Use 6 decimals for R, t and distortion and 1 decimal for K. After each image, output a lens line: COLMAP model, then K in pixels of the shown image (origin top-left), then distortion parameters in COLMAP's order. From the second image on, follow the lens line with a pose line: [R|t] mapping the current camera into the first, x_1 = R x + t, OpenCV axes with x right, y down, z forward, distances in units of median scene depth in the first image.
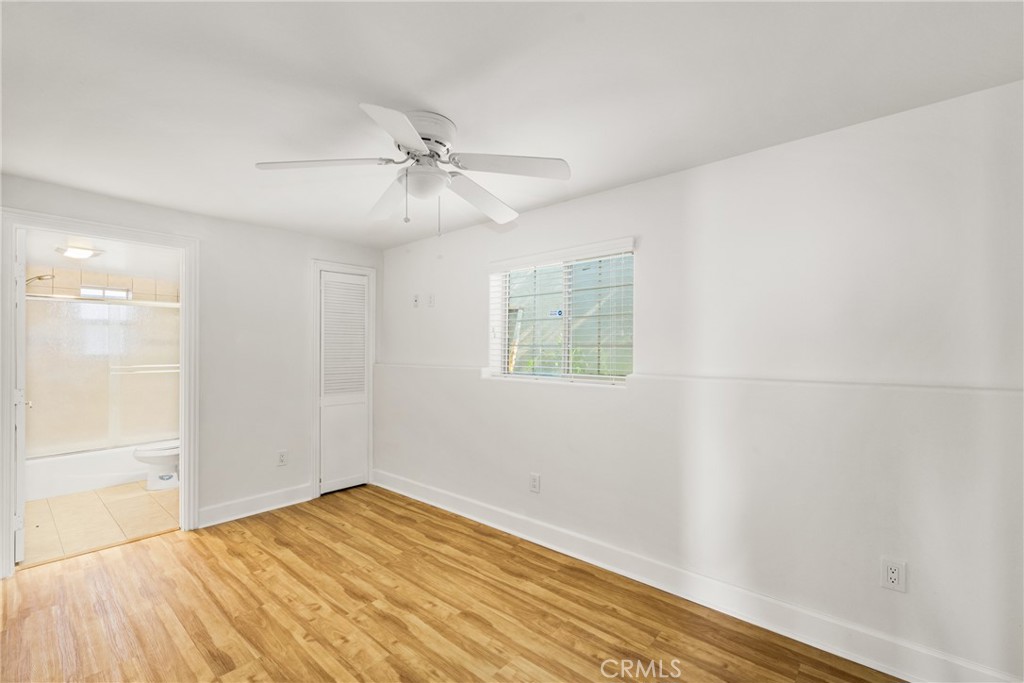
lens RADIAL K [[434.1, 0, 505.4], [0, 434.1, 348.7], [0, 0, 1]] dist [0.001722, 0.000575]
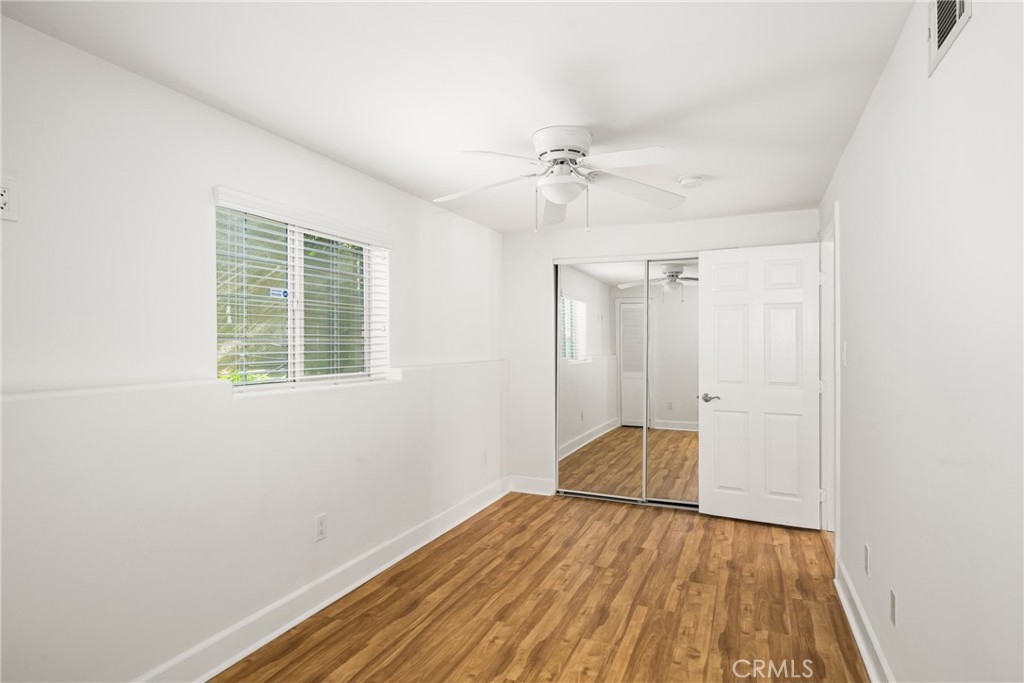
lens RADIAL K [[563.5, 0, 512.7], [0, 563.5, 344.9], [0, 0, 1]] dist [0.001760, 0.000185]
pose [[-0.321267, -0.001245, 0.946988, -1.213214], [0.000296, 0.999999, 0.001415, 0.000995], [-0.946988, 0.000735, -0.321267, 1.296930]]
